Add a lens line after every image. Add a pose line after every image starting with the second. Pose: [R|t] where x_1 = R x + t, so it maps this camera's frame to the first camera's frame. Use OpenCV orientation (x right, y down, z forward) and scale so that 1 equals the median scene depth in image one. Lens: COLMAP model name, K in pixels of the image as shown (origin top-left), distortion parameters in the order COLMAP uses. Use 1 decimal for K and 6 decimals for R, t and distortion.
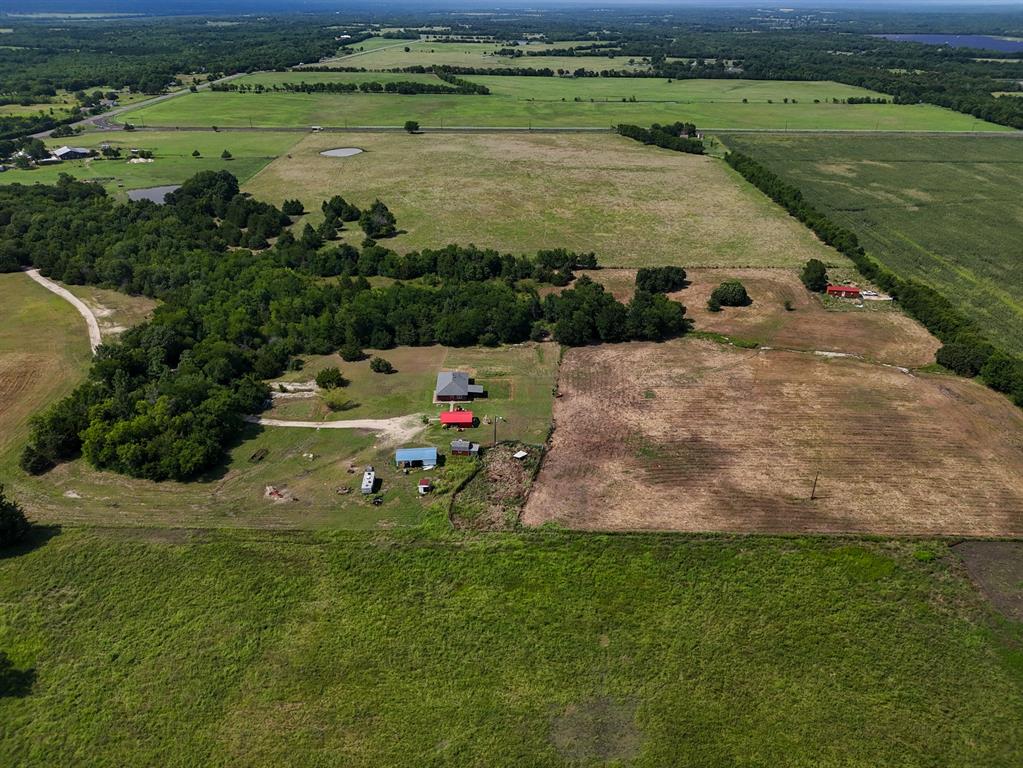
lens RADIAL K [[753.7, 0, 513.2], [0, 753.7, 382.2], [0, 0, 1]] dist [0.052434, -0.047473]
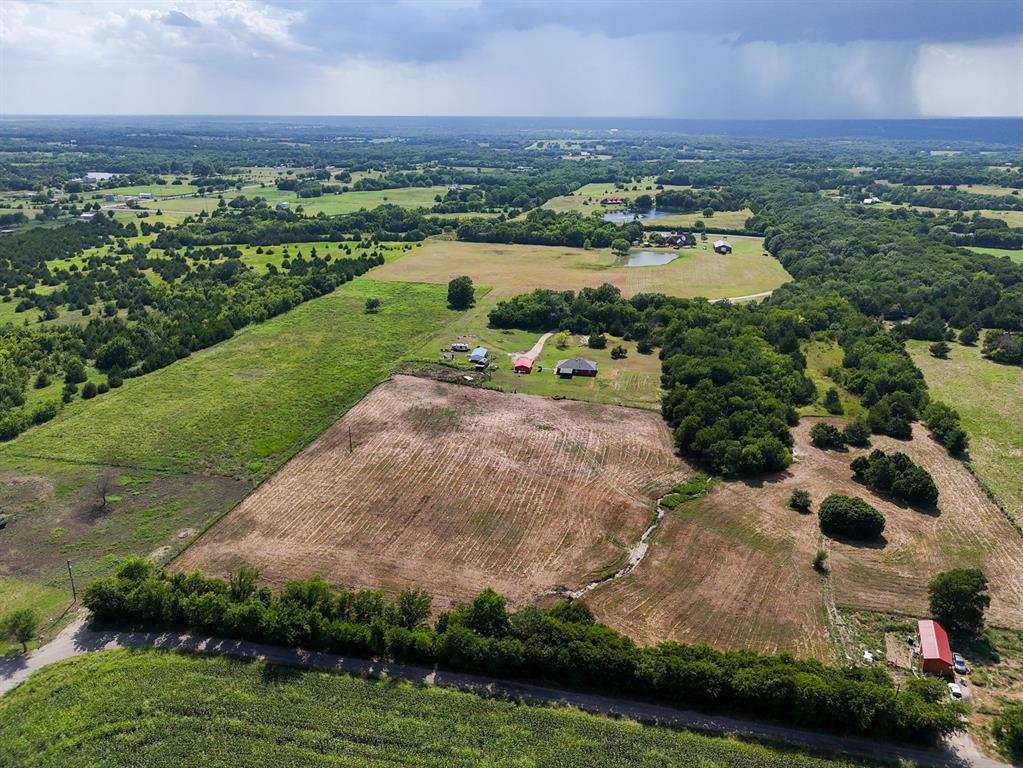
lens RADIAL K [[753.7, 0, 513.2], [0, 753.7, 382.2], [0, 0, 1]] dist [0.052434, -0.047473]
pose [[-0.198052, 0.324371, -0.924964, 0.996486], [-0.447387, 0.809713, 0.379748, -0.361375], [0.872135, 0.489027, -0.015246, 0.822909]]
